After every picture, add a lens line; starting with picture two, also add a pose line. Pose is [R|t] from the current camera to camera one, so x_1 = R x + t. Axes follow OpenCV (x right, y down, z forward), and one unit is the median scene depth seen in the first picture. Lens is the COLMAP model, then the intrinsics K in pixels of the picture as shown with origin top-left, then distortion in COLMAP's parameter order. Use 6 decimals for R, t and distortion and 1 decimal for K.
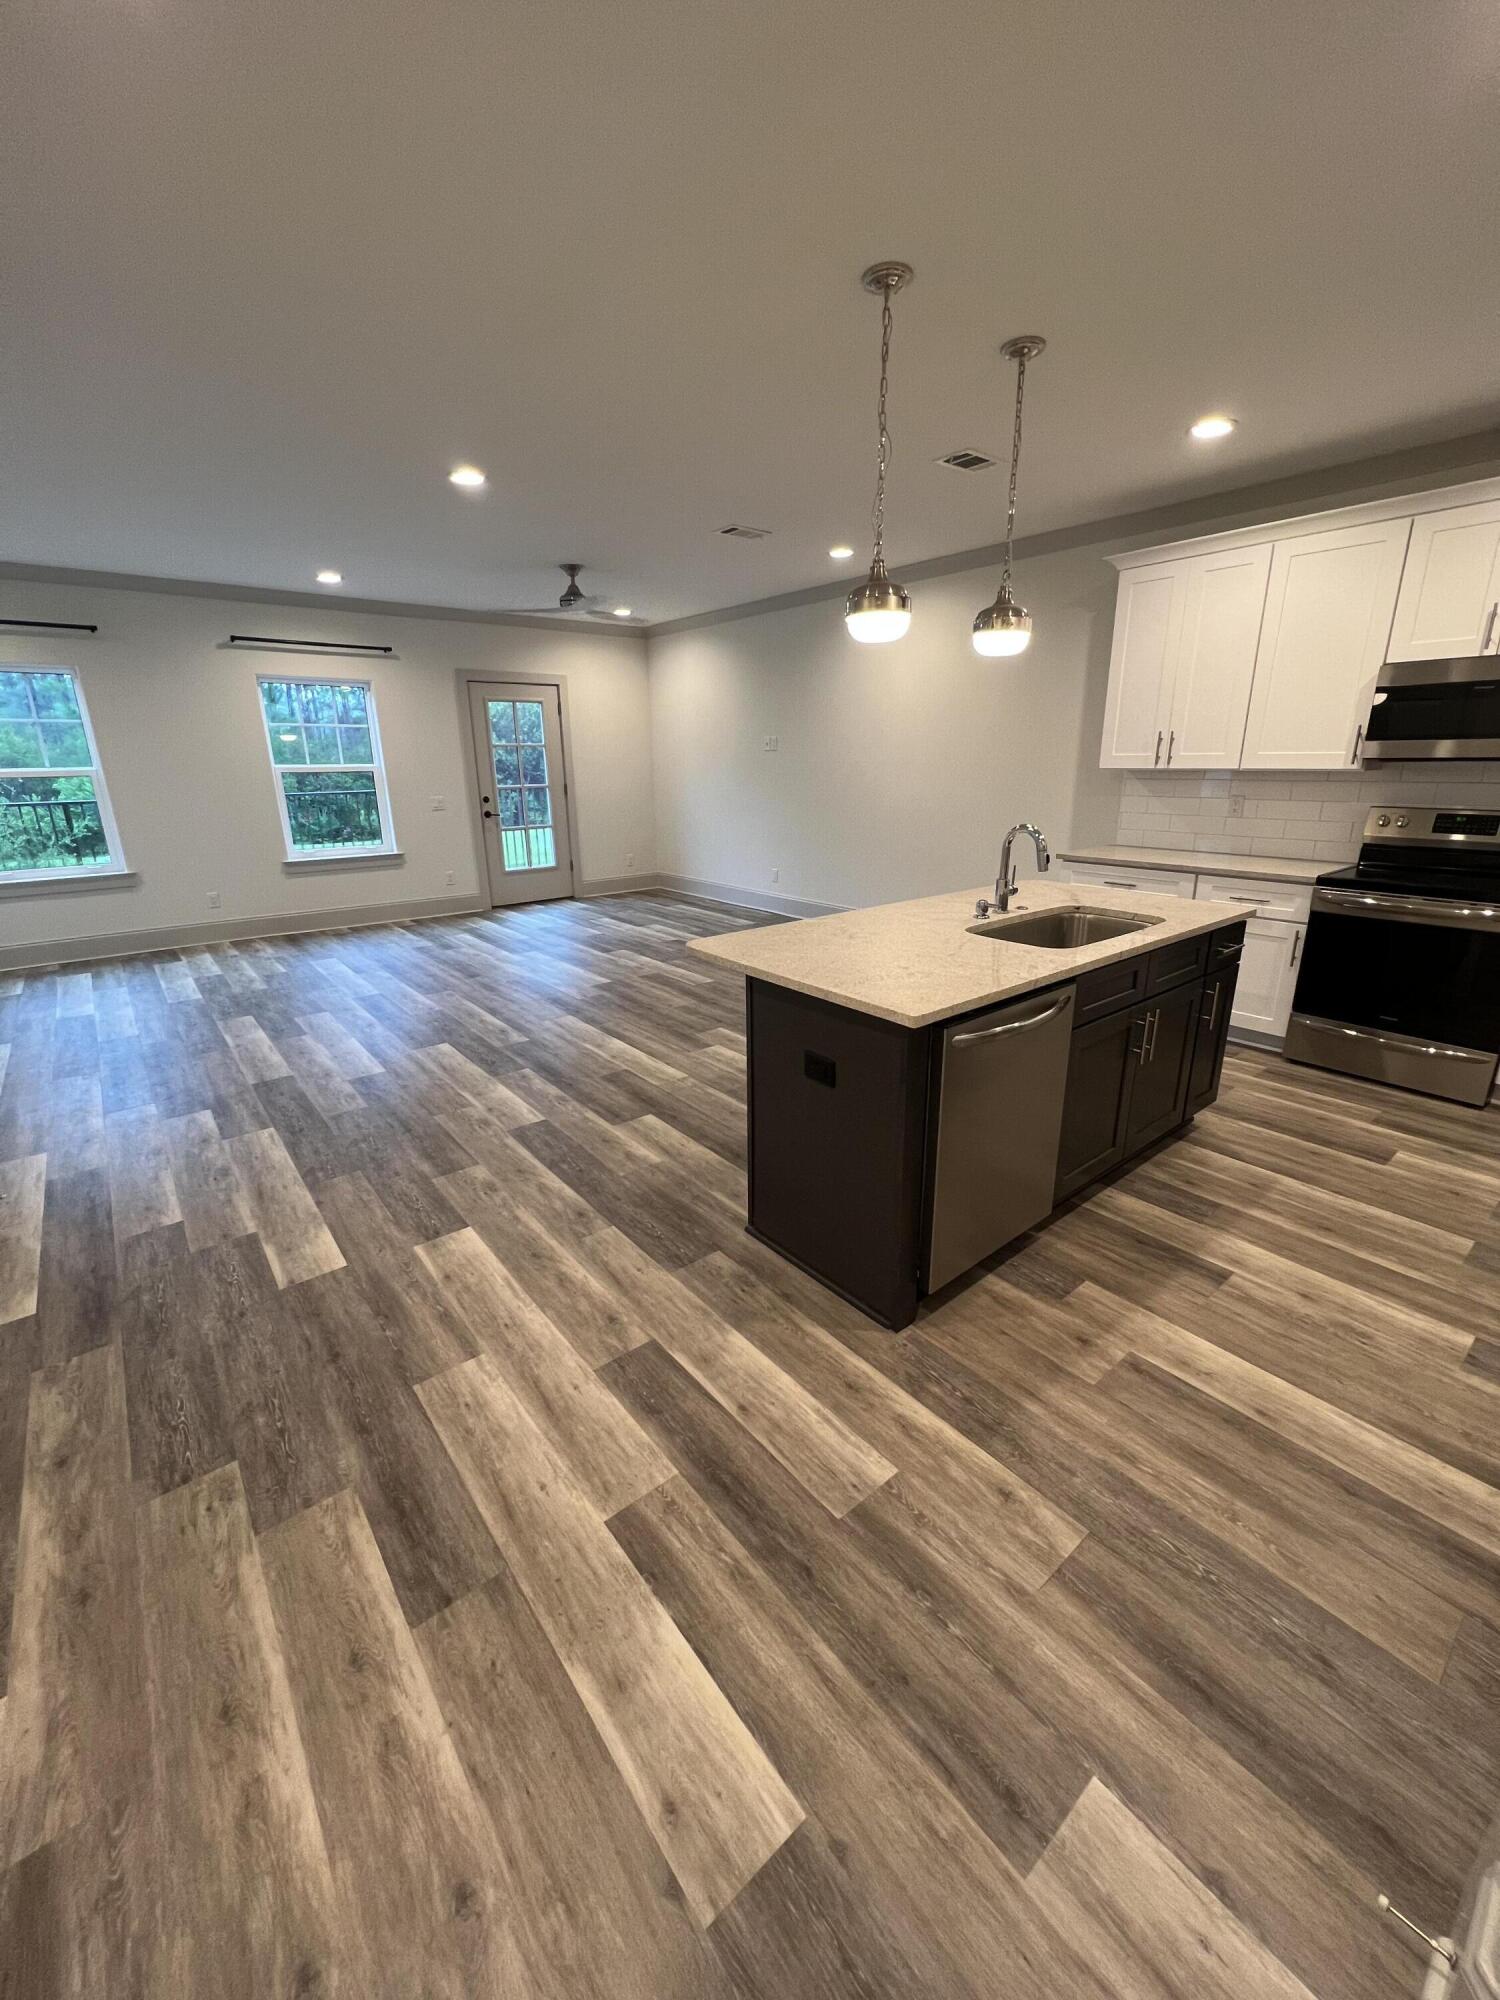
lens RADIAL K [[796.5, 0, 755.9], [0, 796.5, 995.3], [0, 0, 1]] dist [-0.002984, 0.000955]
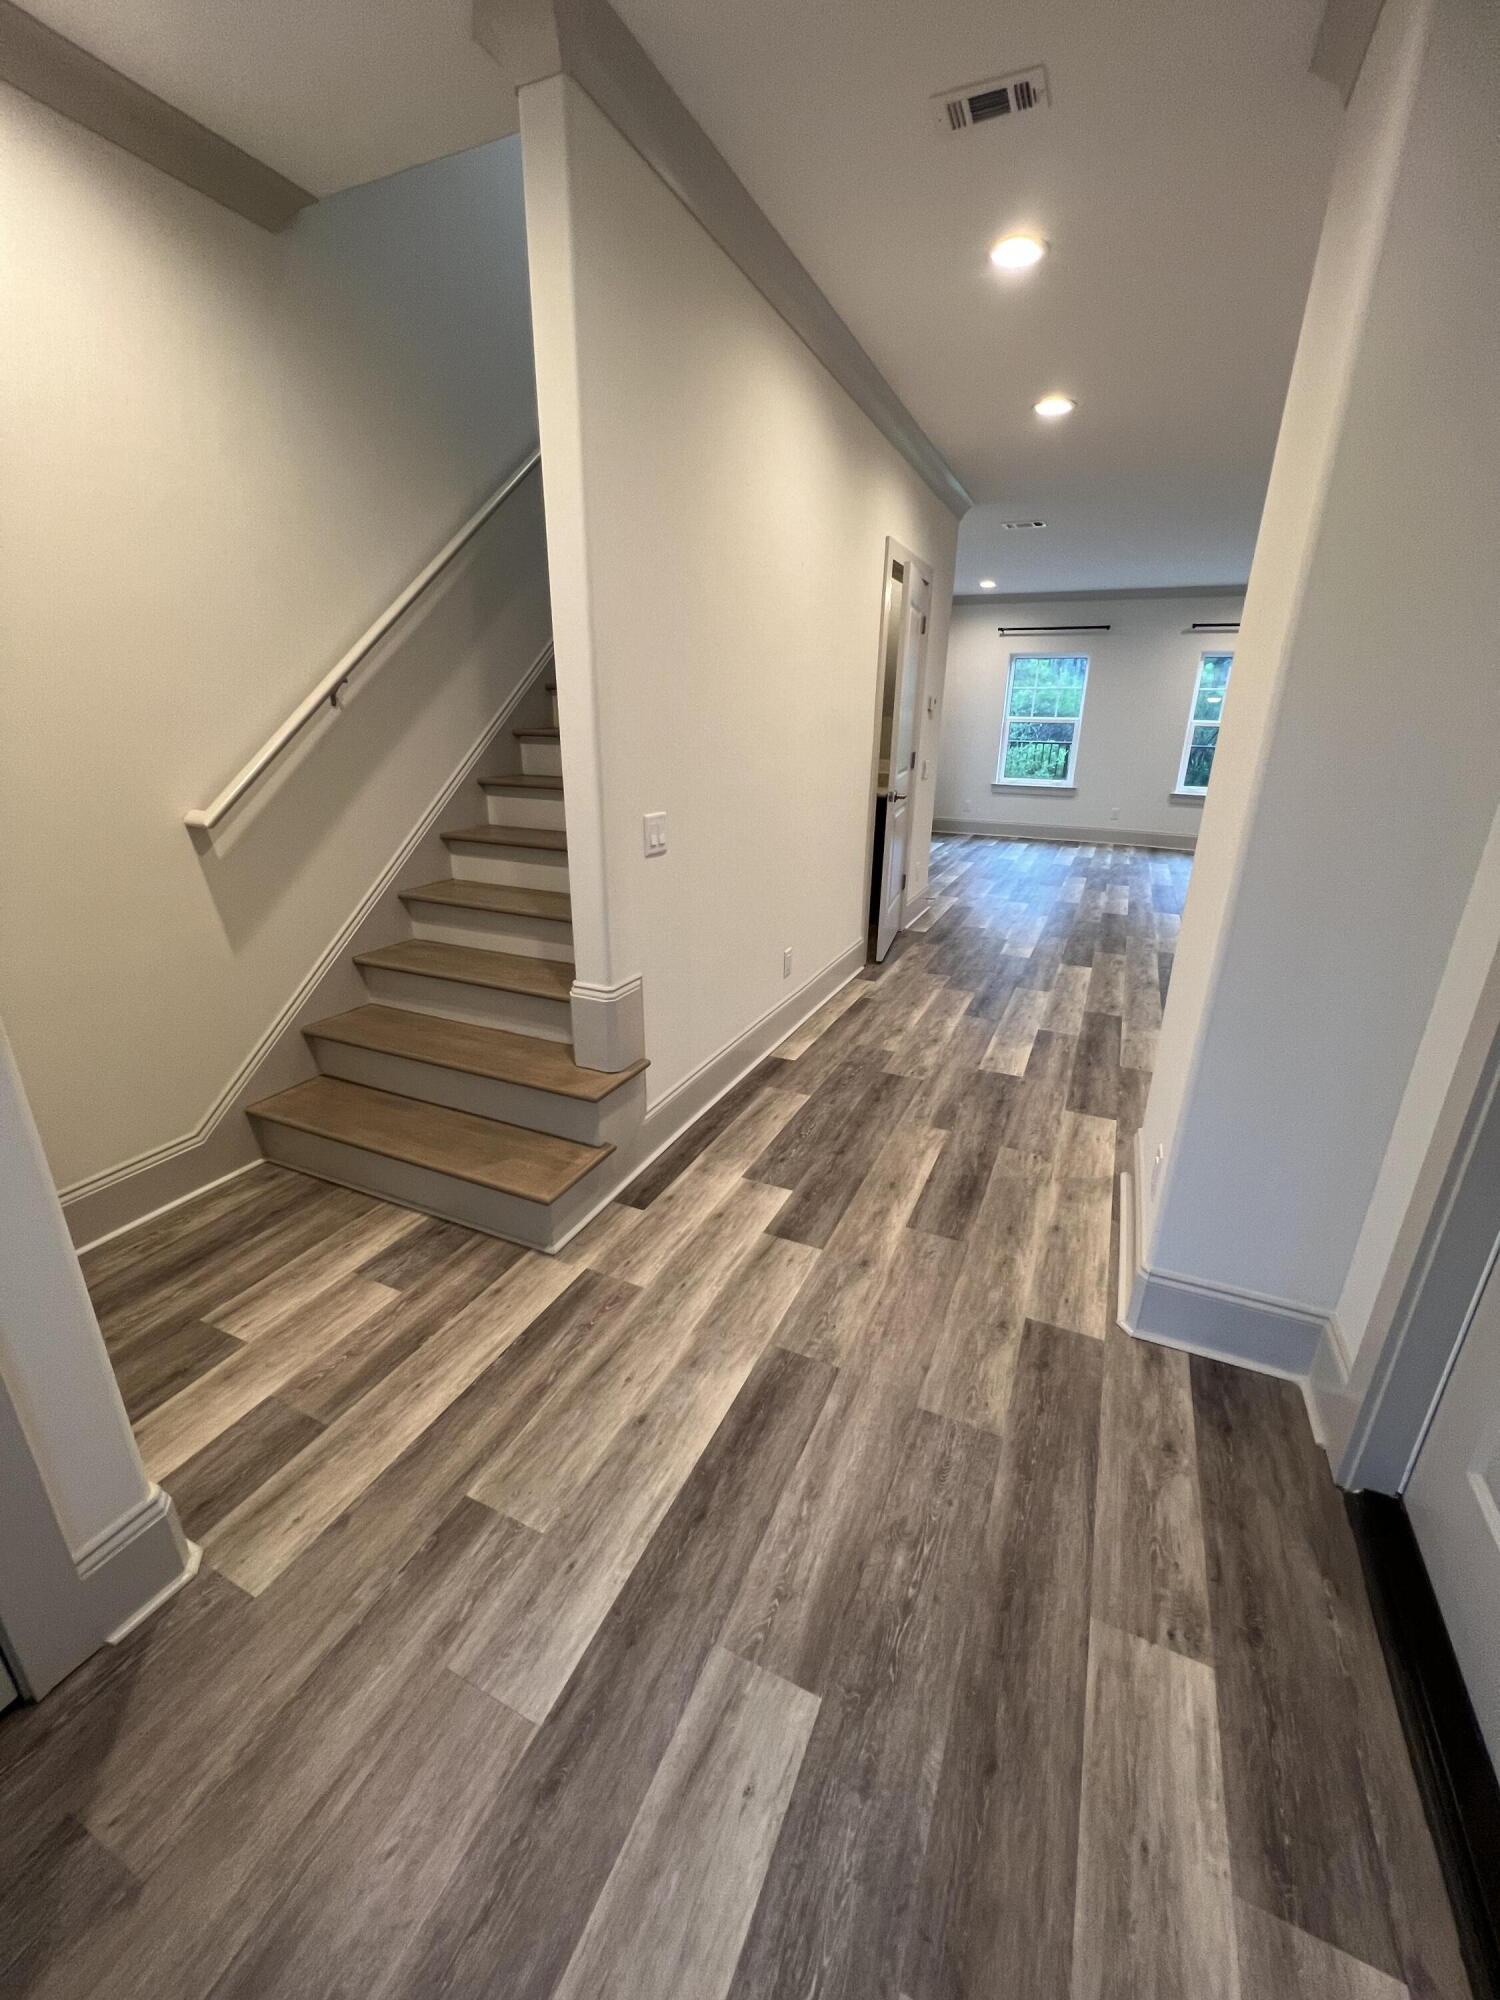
lens RADIAL K [[796.5, 0, 751.3], [0, 796.5, 994.5], [0, 0, 1]] dist [-0.002984, 0.000955]
pose [[0.438792, 0.315581, -0.841350, 0.754262], [-0.281572, 0.937436, 0.204772, 0.170061], [0.853334, 0.147048, 0.500198, -0.507275]]
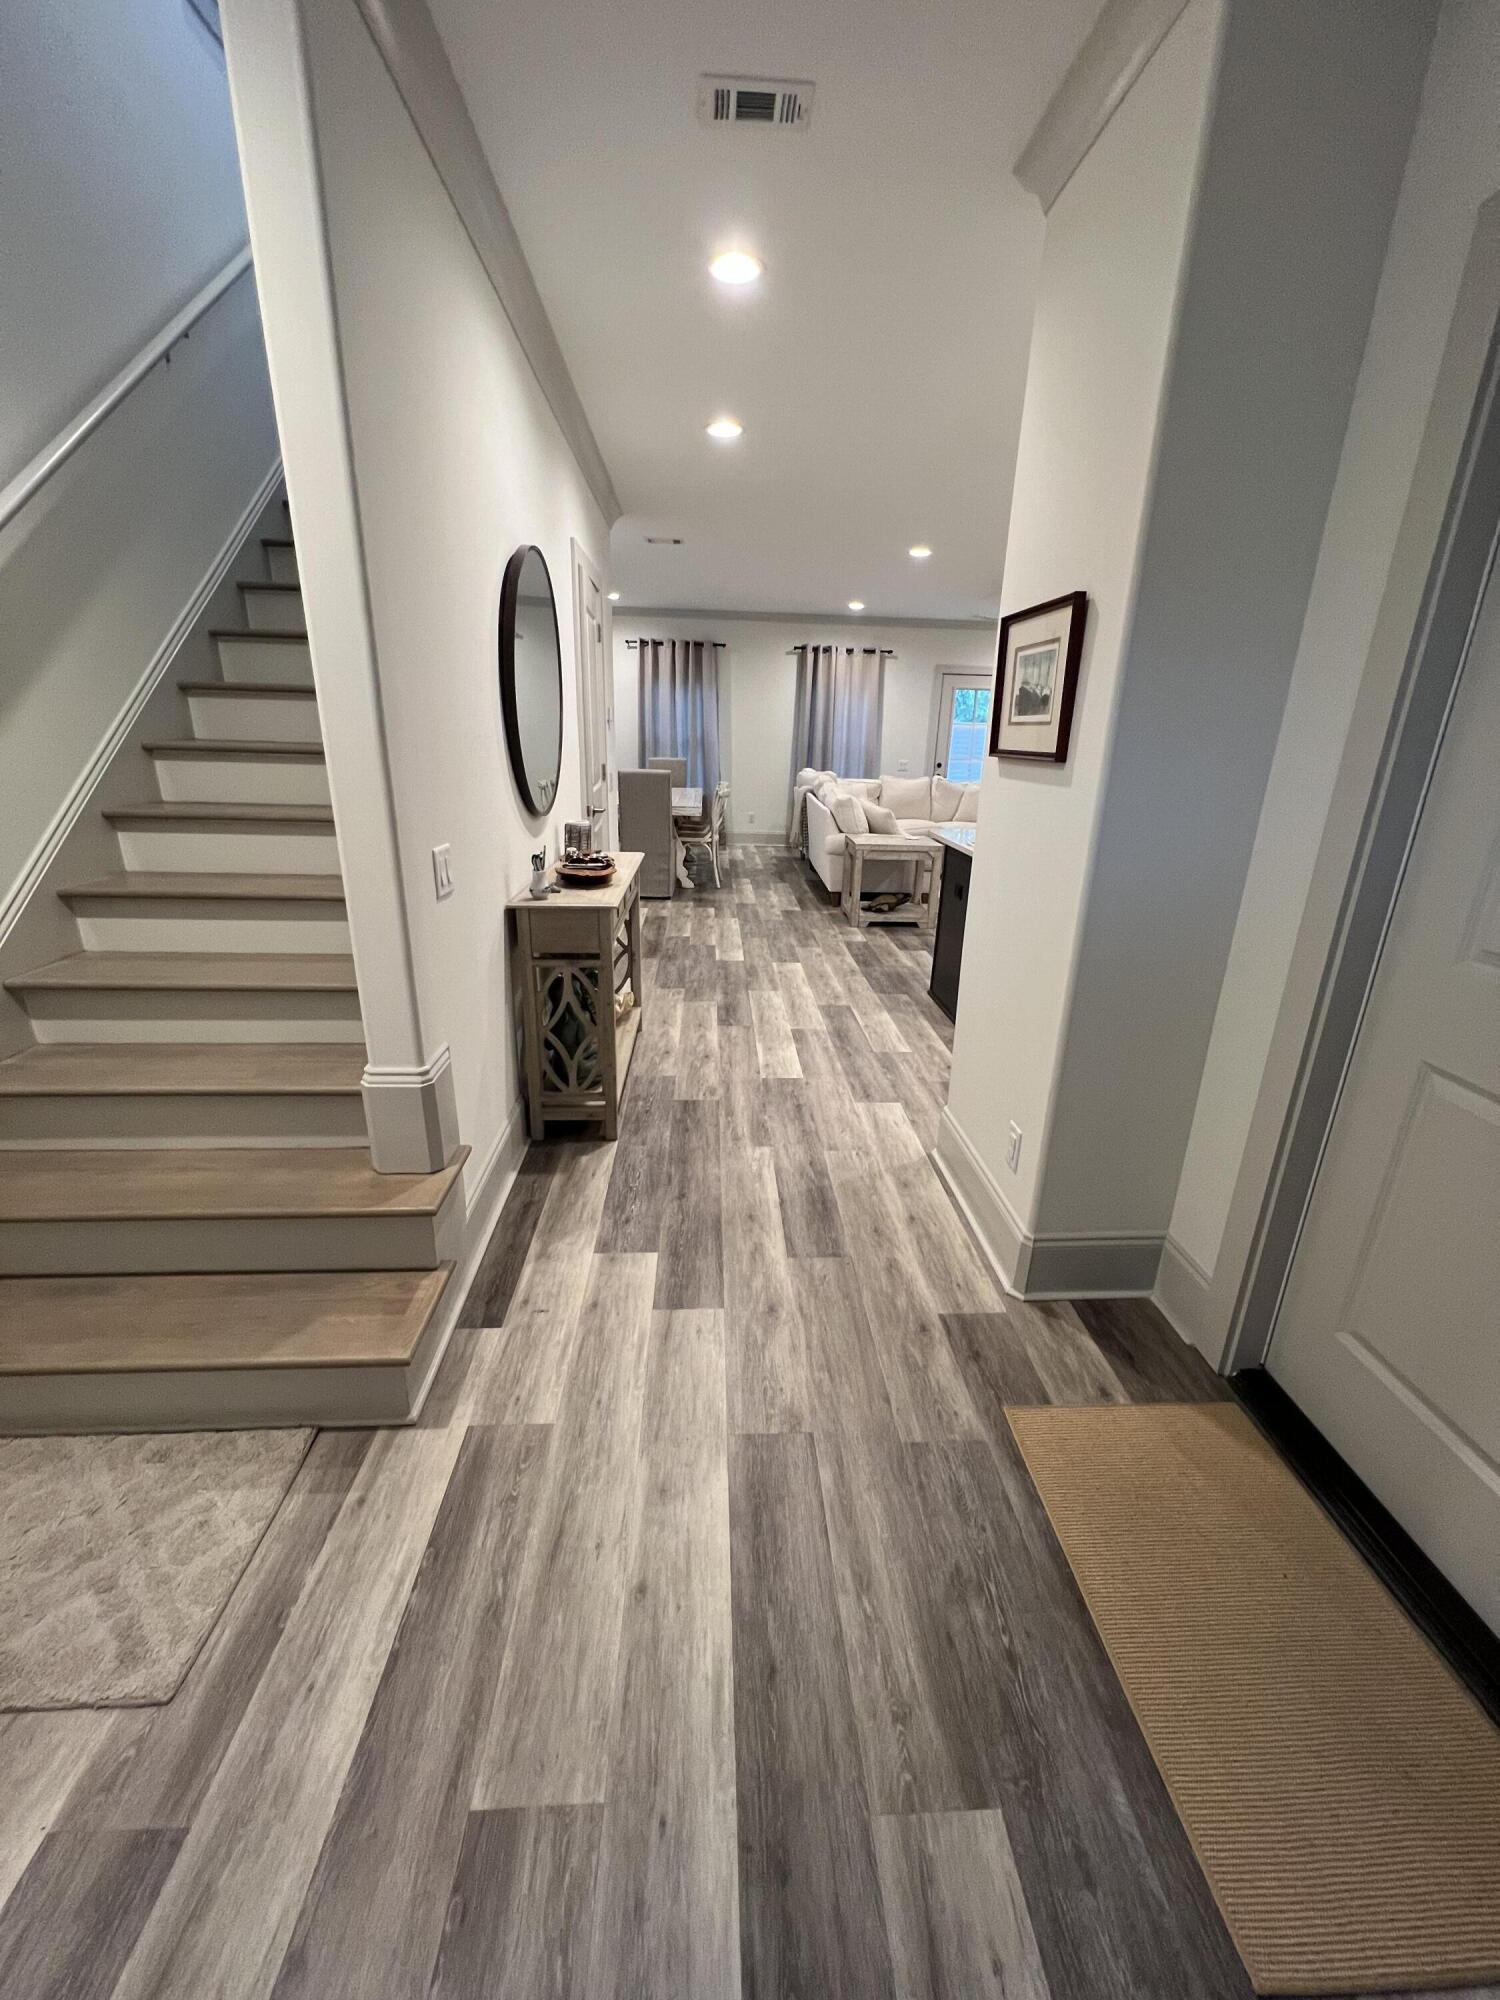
lens RADIAL K [[796.5, 0, 752.8], [0, 796.5, 995.8], [0, 0, 1]] dist [-0.002984, 0.000955]
pose [[0.804279, 0.216867, -0.553267, 0.573684], [-0.206051, 0.975044, 0.082659, 0.203265], [0.557386, 0.047521, 0.828893, -0.609440]]
